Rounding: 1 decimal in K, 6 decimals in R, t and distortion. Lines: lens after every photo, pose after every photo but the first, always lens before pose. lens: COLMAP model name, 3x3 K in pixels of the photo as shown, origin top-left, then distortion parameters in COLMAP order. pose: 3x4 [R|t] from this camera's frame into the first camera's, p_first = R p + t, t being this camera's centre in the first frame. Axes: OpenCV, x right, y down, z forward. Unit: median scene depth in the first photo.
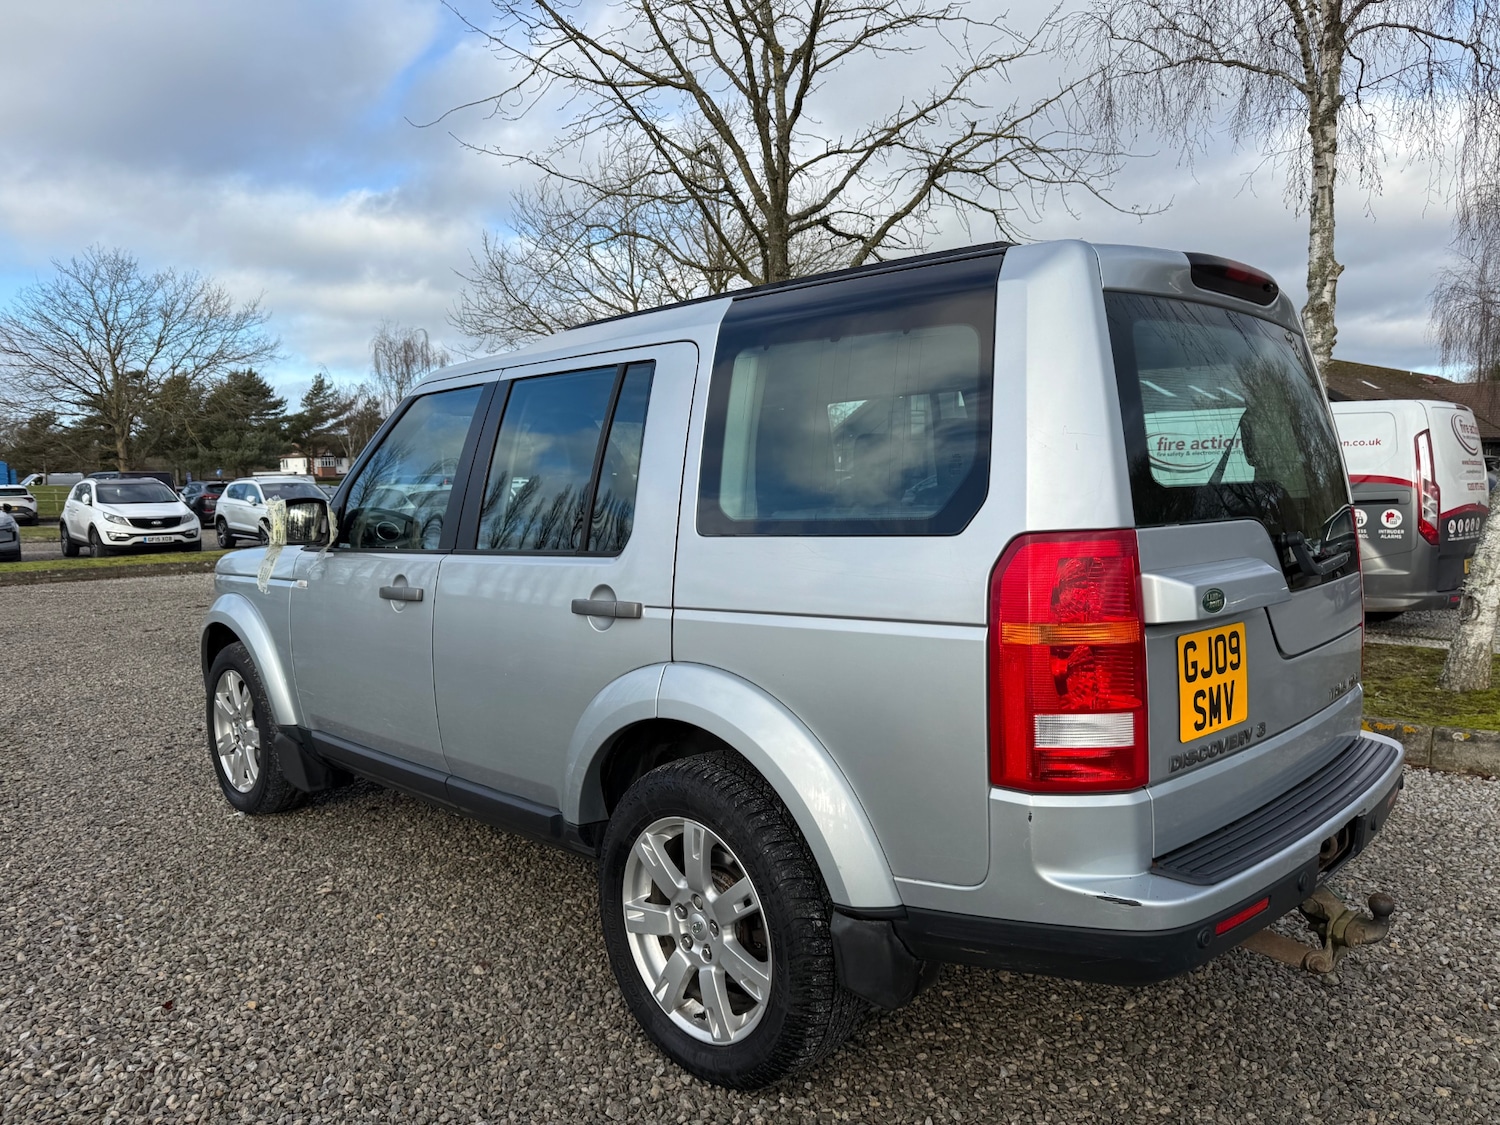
lens RADIAL K [[1066.5, 0, 749.9], [0, 1066.5, 544.9], [0, 0, 1]] dist [0.028660, -0.034901]
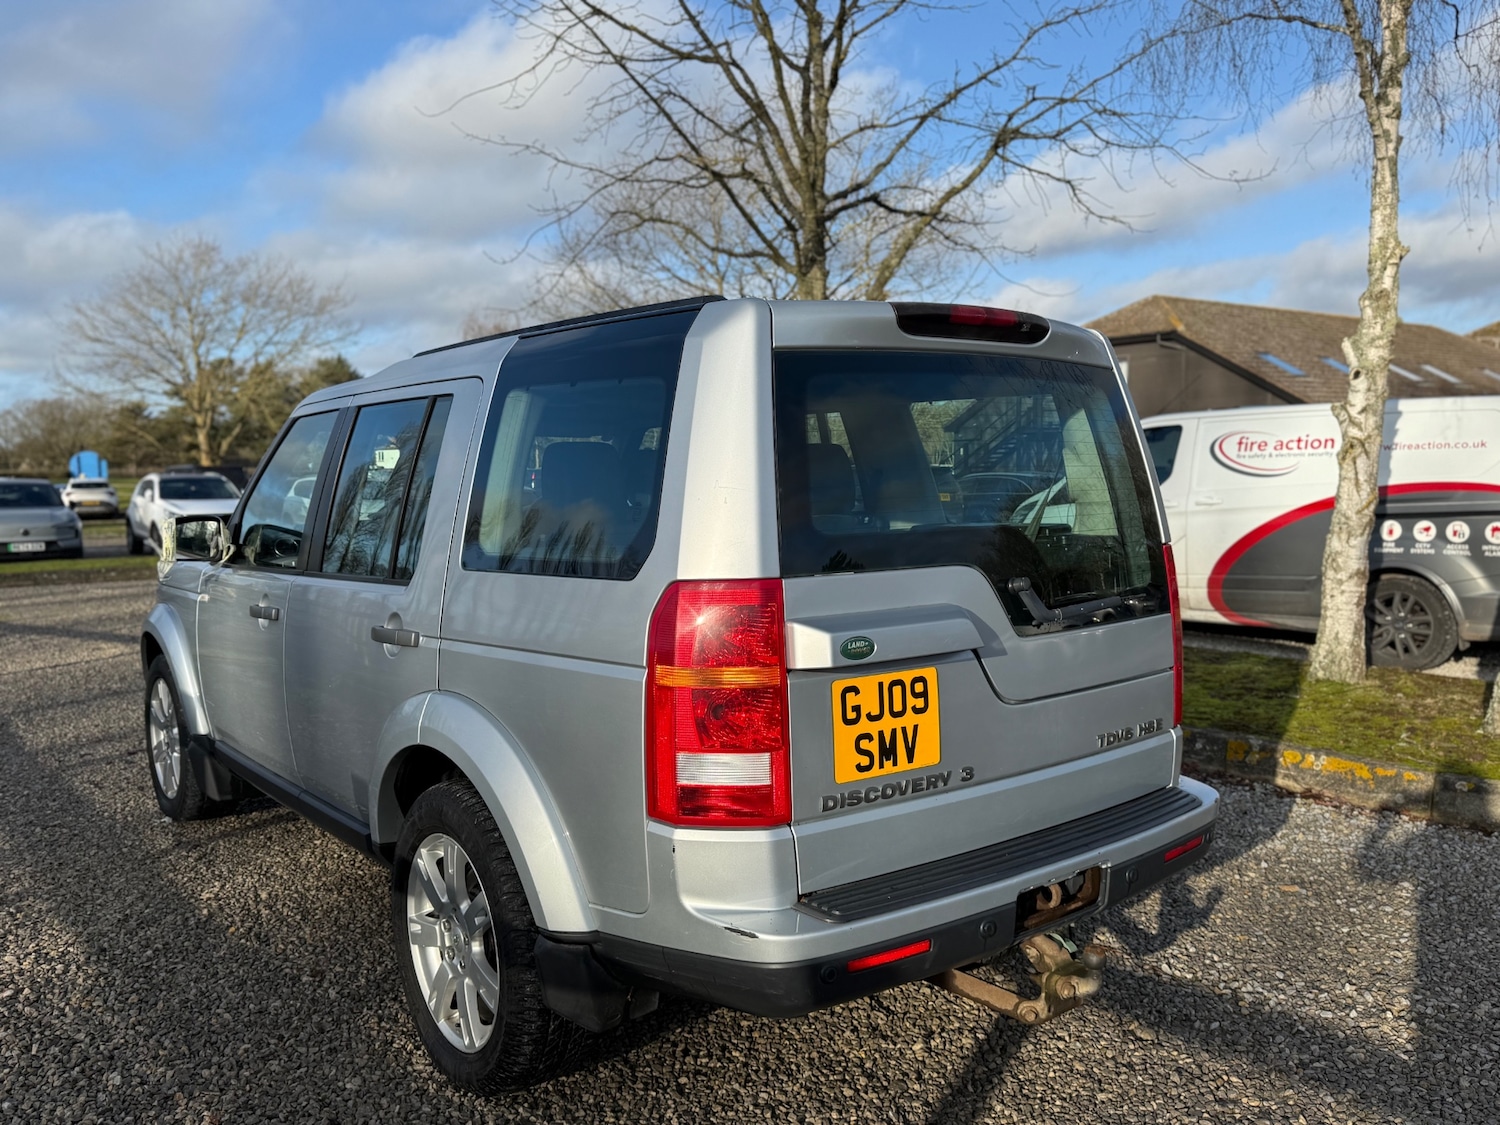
lens RADIAL K [[1194.1, 0, 727.4], [0, 1194.1, 543.4], [0, 0, 1]] dist [0.026086, -0.027471]
pose [[0.992146, 0.007530, -0.124858, 0.249540], [-0.007557, 0.999971, 0.000256, -0.026524], [0.124857, 0.000690, 0.992175, -0.092894]]
